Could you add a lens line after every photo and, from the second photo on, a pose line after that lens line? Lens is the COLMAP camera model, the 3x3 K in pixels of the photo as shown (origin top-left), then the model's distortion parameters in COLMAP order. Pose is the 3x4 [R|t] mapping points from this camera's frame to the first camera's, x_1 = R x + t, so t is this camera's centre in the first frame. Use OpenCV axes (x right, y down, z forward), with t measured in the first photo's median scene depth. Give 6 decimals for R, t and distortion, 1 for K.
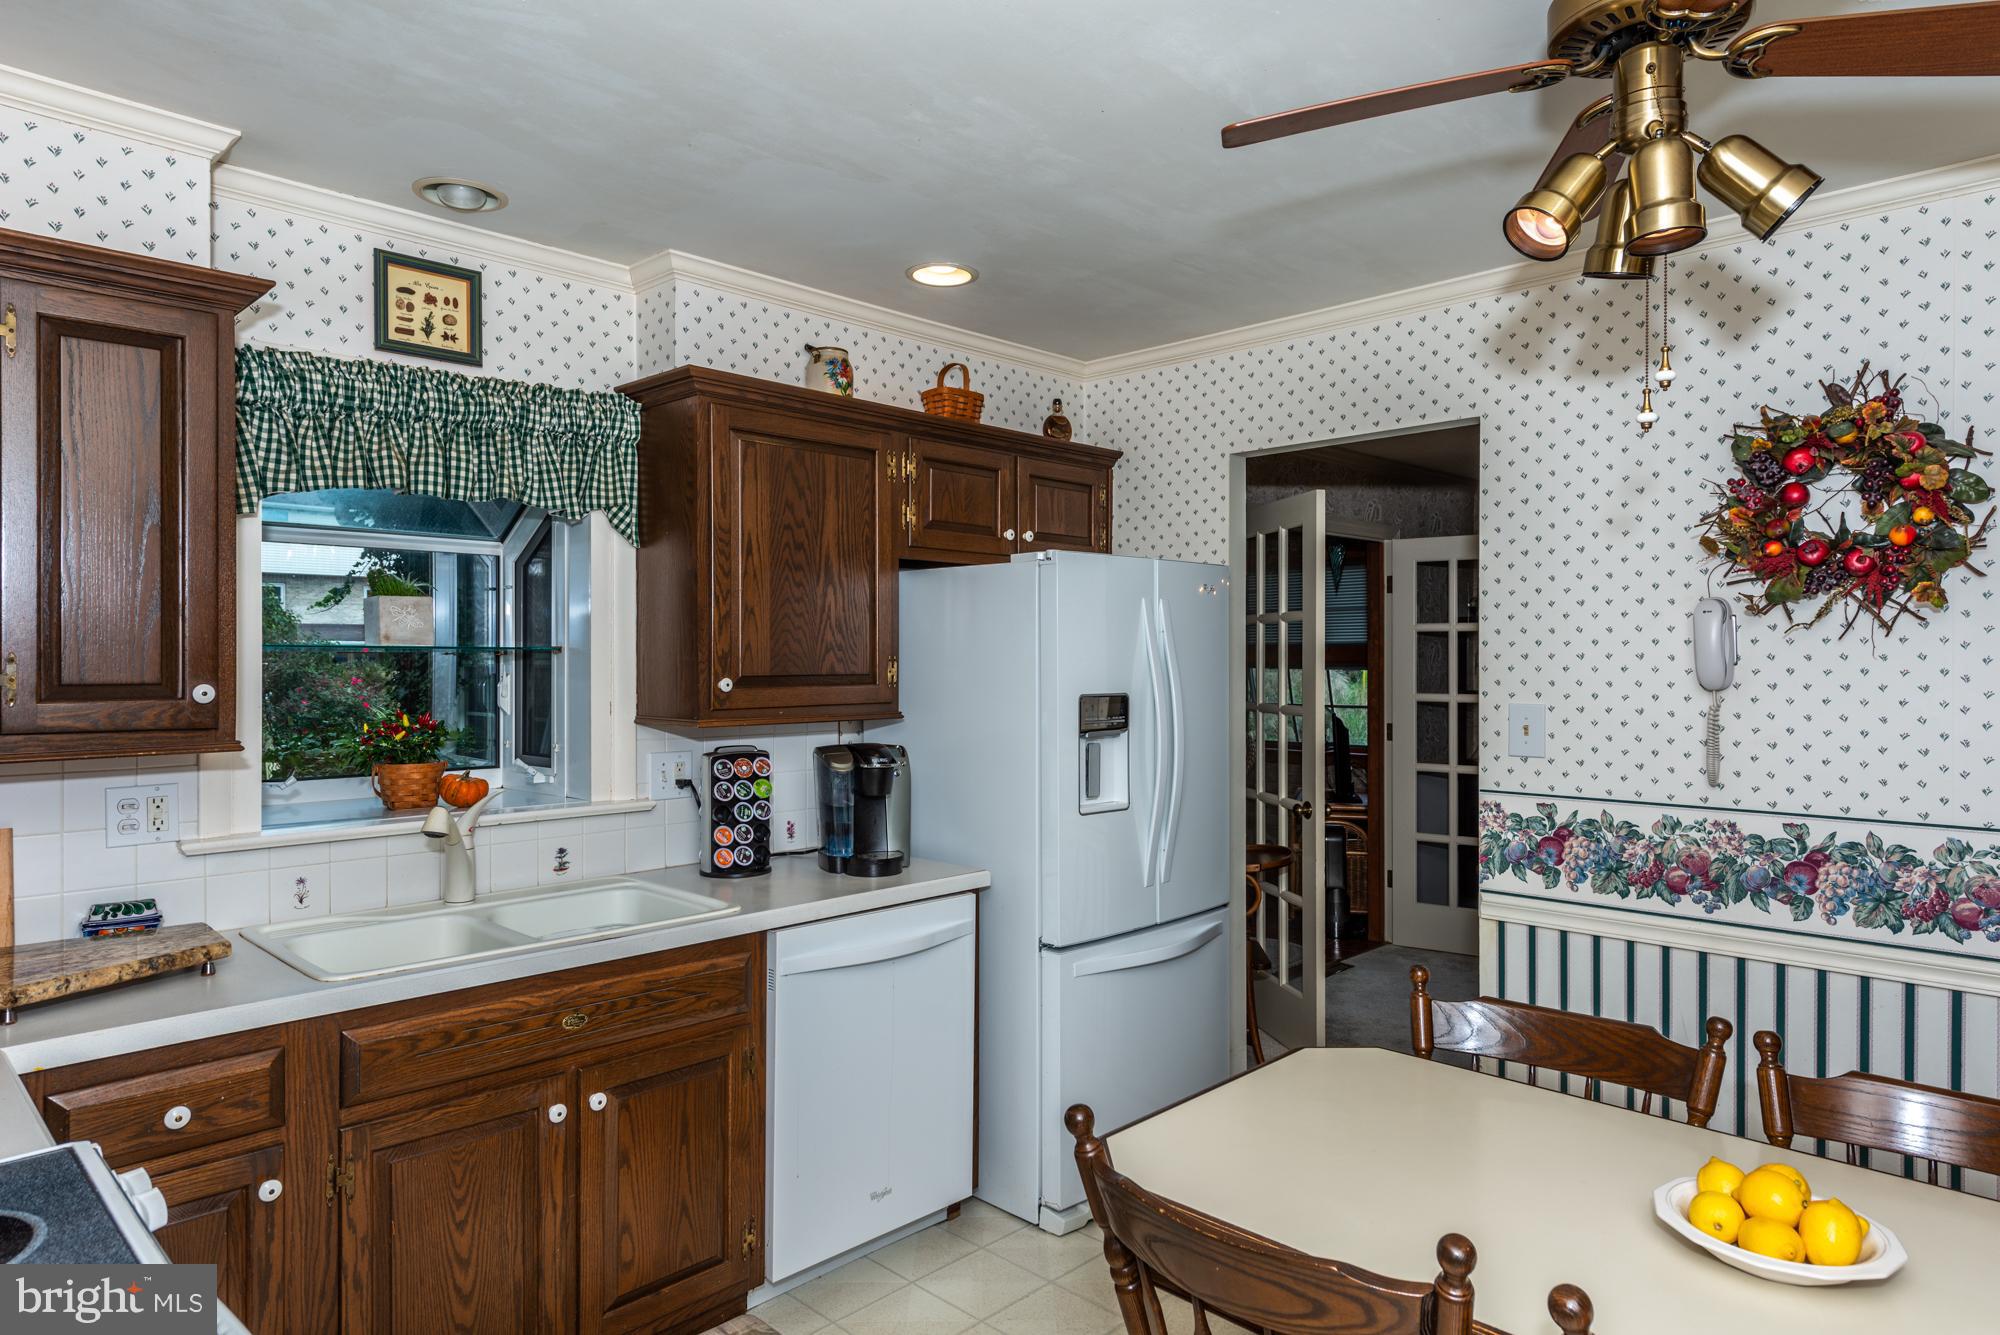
lens RADIAL K [[1237.6, 0, 988.9], [0, 1237.6, 660.2], [0, 0, 1]] dist [0.027222, -0.000227]
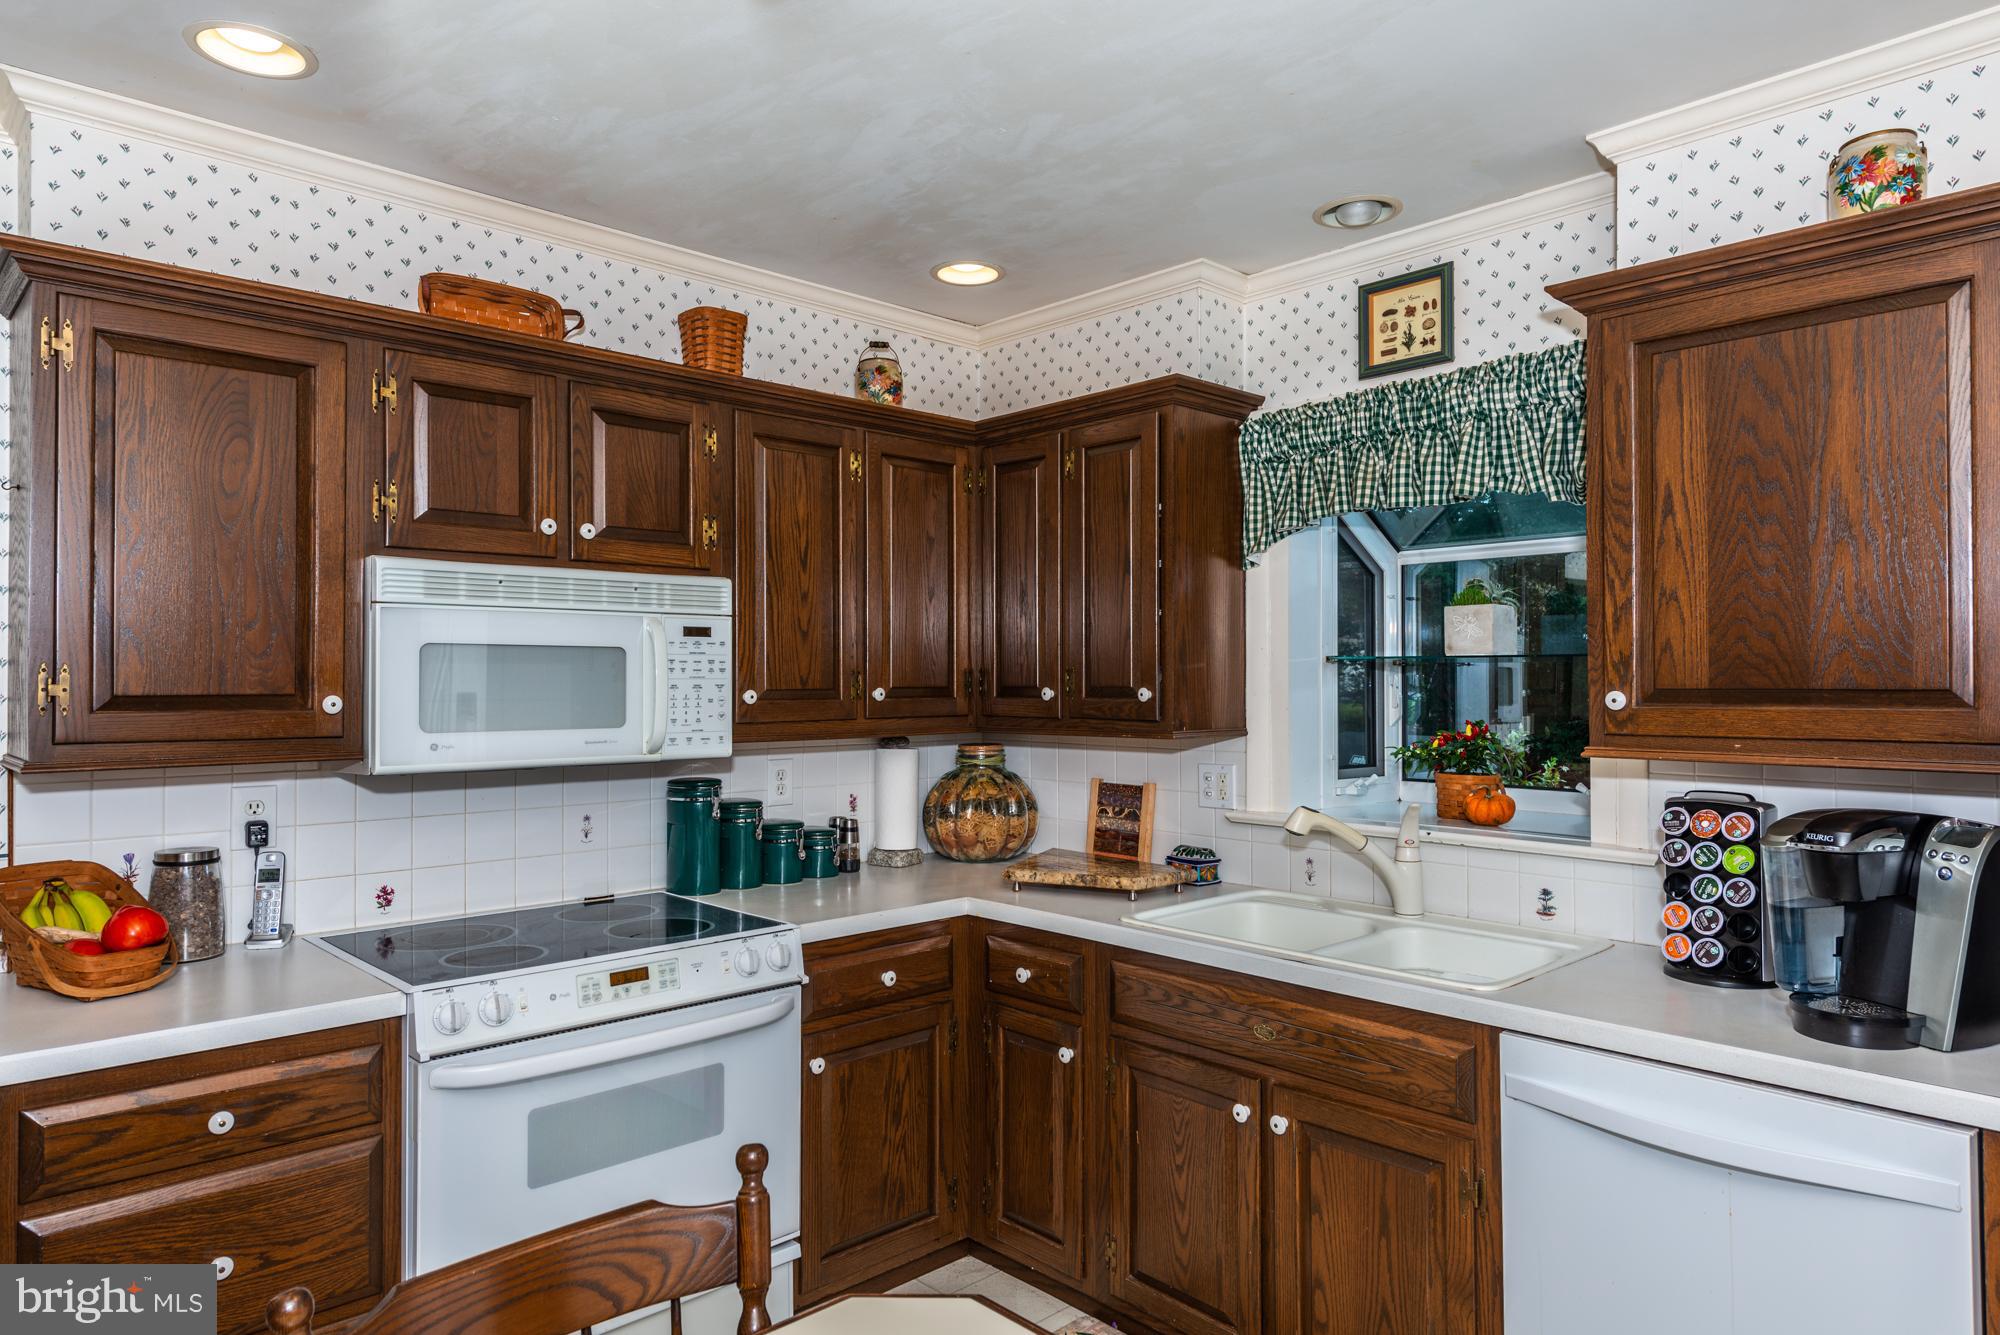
lens RADIAL K [[1237.6, 0, 997.5], [0, 1237.6, 673.7], [0, 0, 1]] dist [0.027222, -0.000227]
pose [[-0.047399, -0.003569, -0.998870, 0.747321], [-0.000462, 0.999994, -0.003551, 0.009415], [0.998876, 0.000293, -0.047400, 0.936706]]
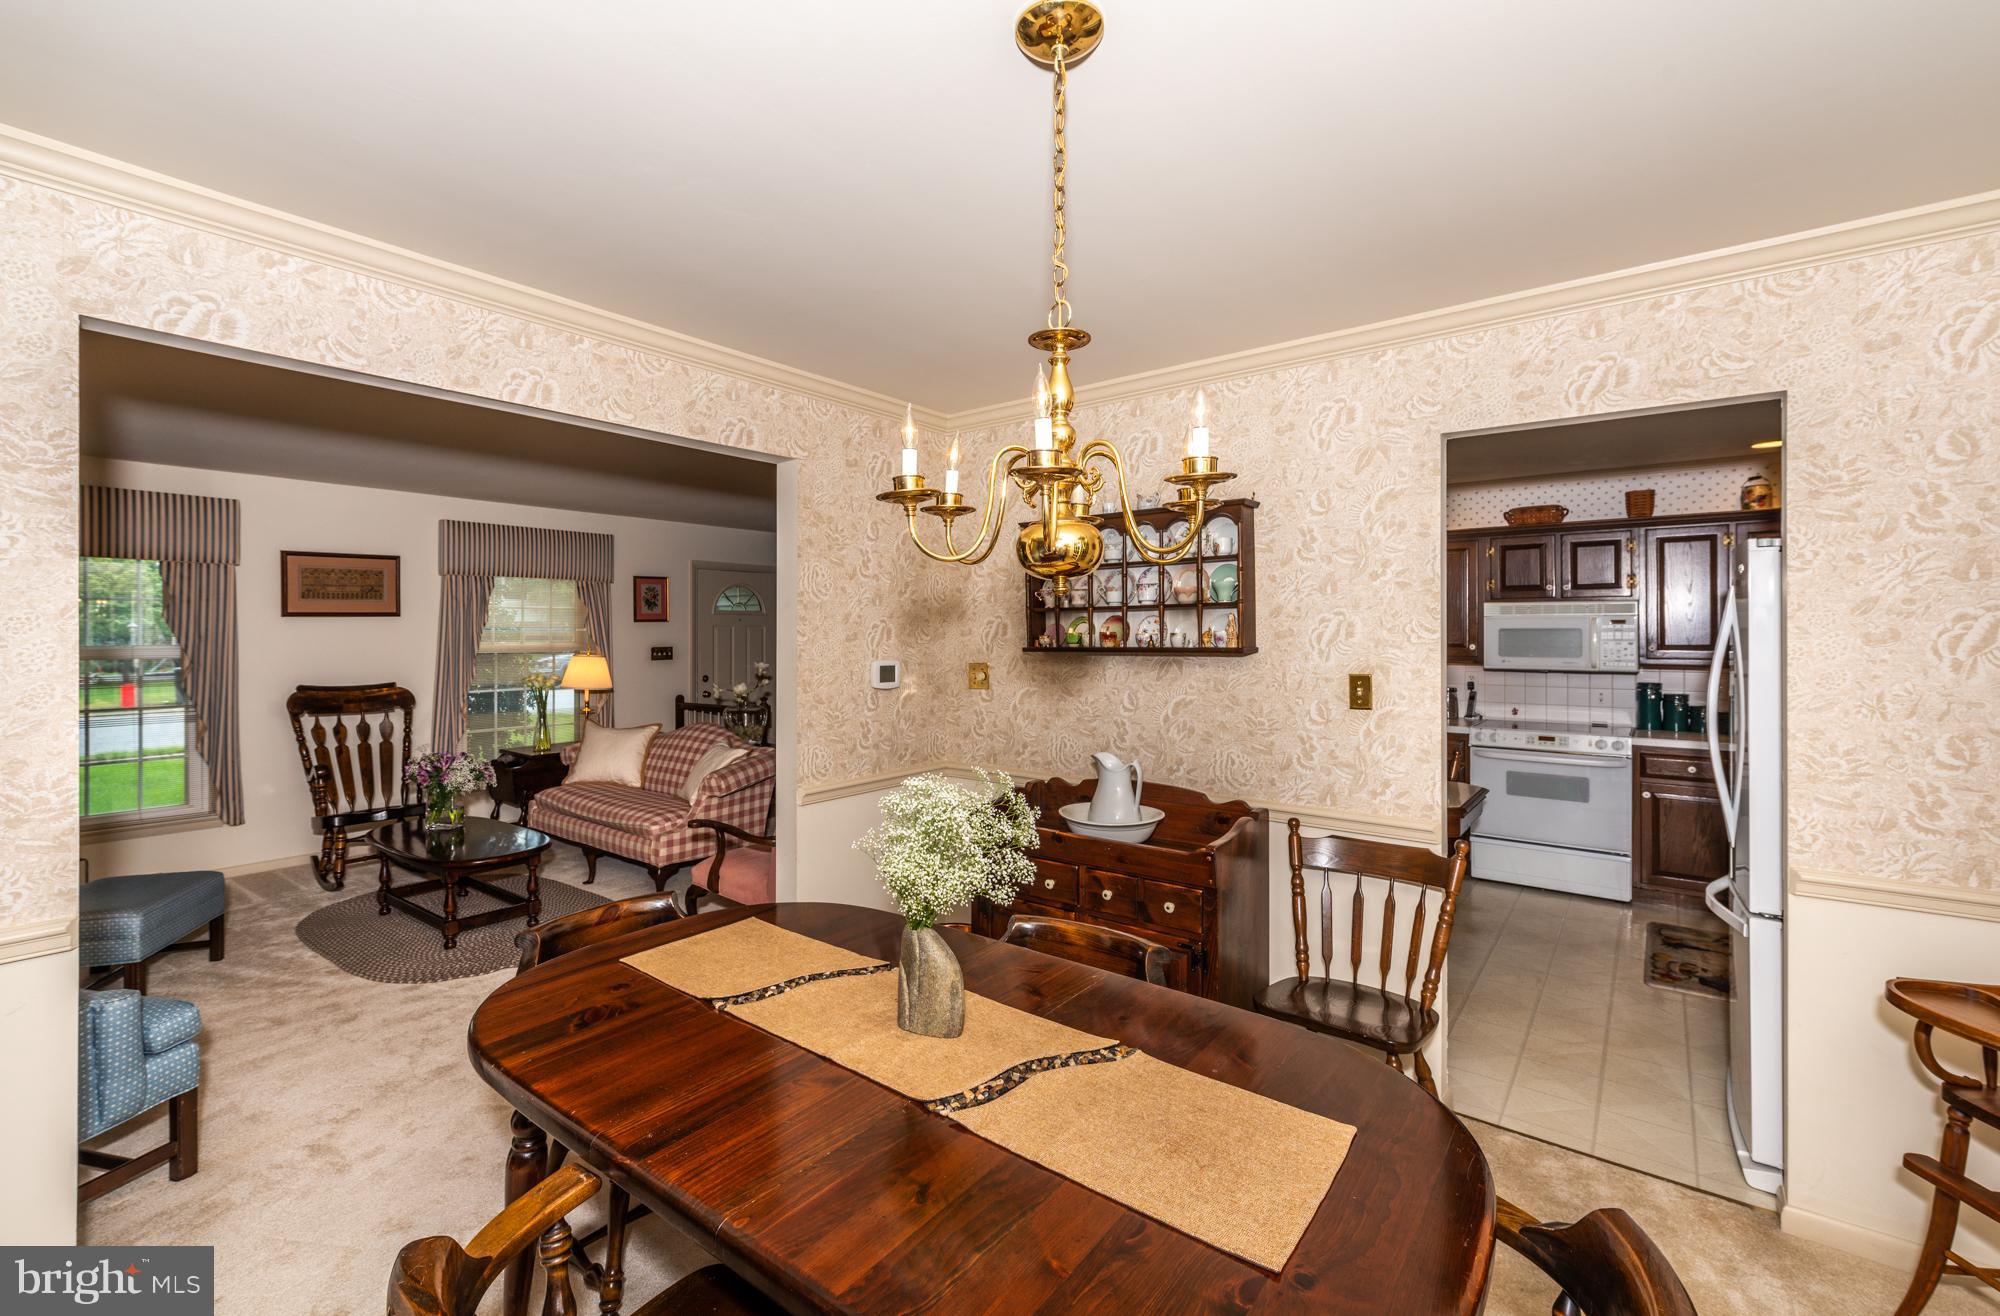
lens RADIAL K [[834.9, 0, 990.8], [0, 834.9, 630.7], [0, 0, 1]] dist [0.012759, -0.000644]
pose [[-0.994779, -0.002052, -0.102035, 1.100433], [-0.001872, 0.999997, -0.001857, -0.000818], [0.102039, -0.001657, -0.994779, 1.897049]]
